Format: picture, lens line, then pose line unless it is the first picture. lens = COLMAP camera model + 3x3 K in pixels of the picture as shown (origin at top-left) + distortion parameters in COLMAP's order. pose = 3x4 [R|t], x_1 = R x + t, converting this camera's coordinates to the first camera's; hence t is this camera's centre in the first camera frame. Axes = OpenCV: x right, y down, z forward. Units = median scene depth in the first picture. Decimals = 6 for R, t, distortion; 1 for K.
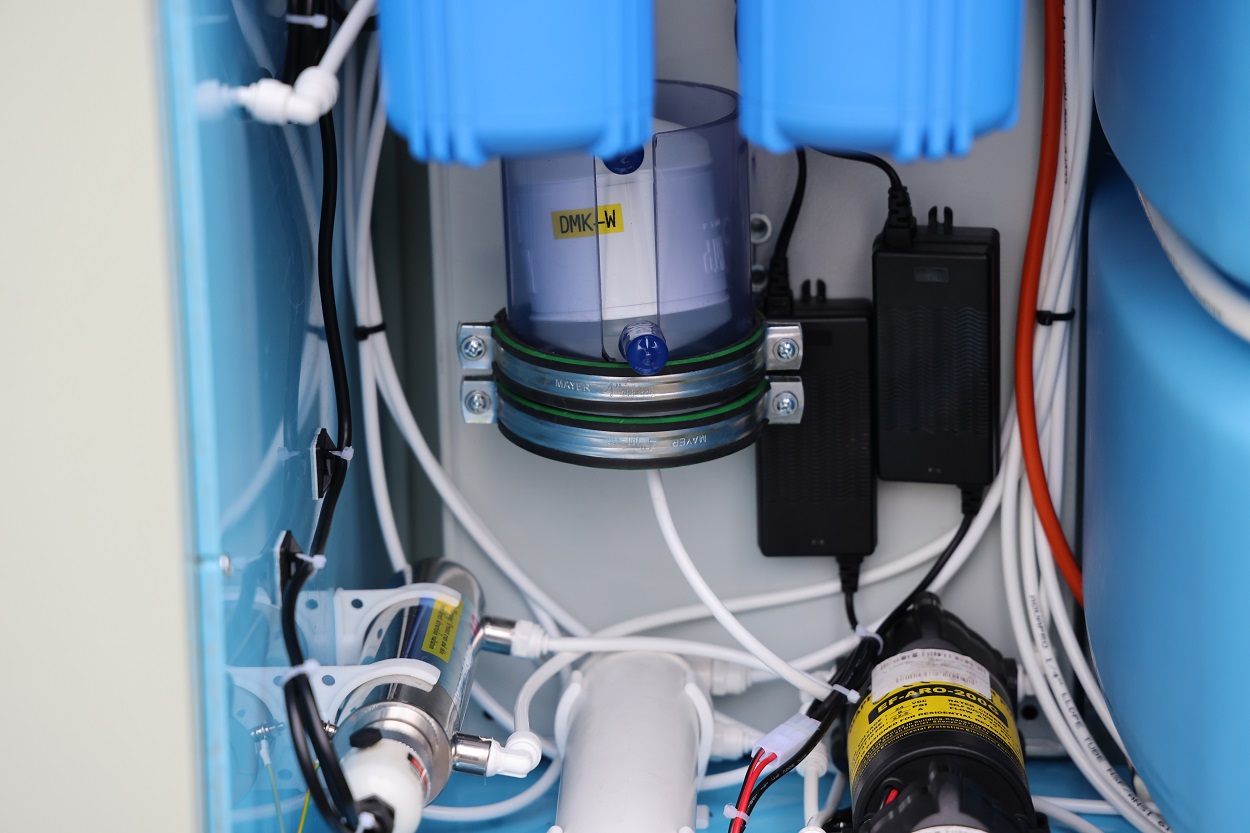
lens RADIAL K [[3725.0, 0, 623.1], [0, 3725.0, 416.1], [0, 0, 1]] dist [0.859396, 0.000000]
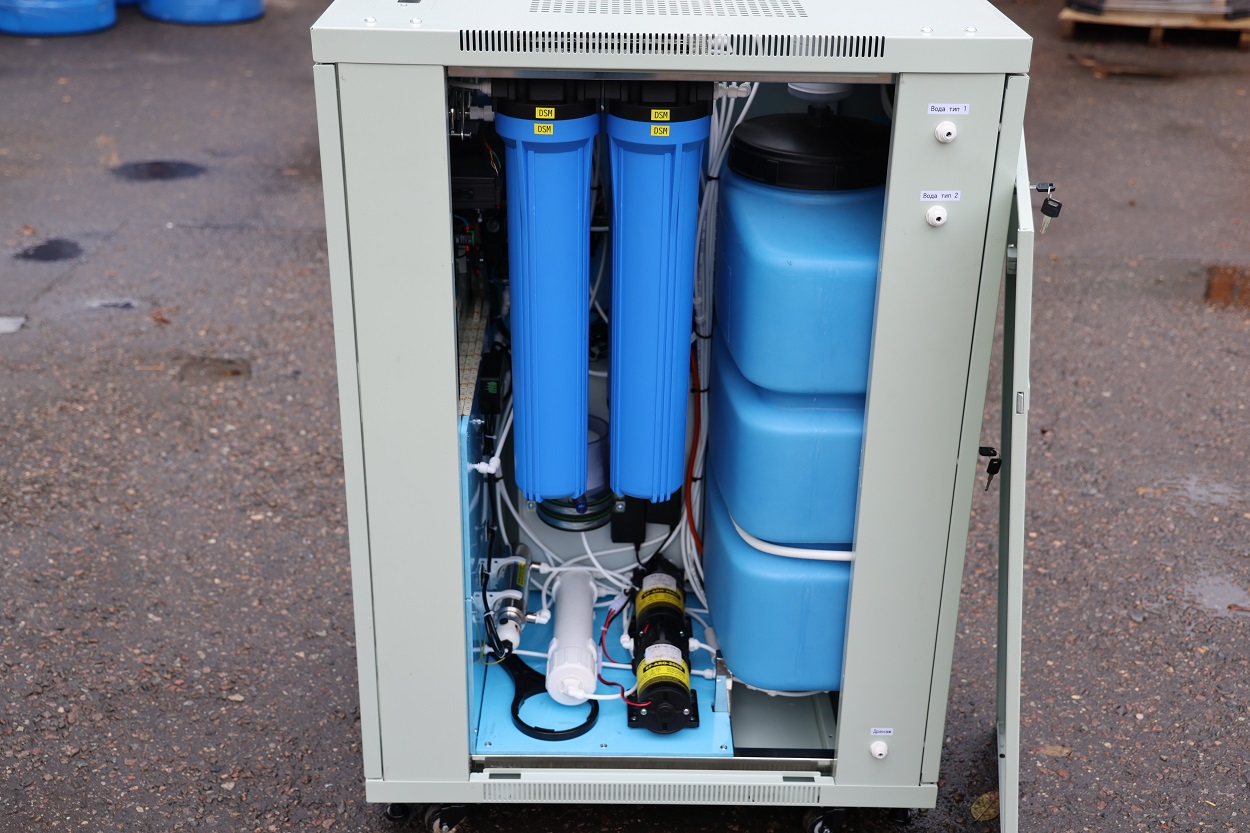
lens RADIAL K [[1554.3, 0, 626.2], [0, 1554.3, 417.0], [0, 0, 1]] dist [0.012359, 0.000000]
pose [[0.998510, 0.011797, 0.053275, -0.028621], [-0.018656, 0.991319, 0.130149, -0.273169], [-0.051277, -0.130949, 0.990062, -0.417436]]
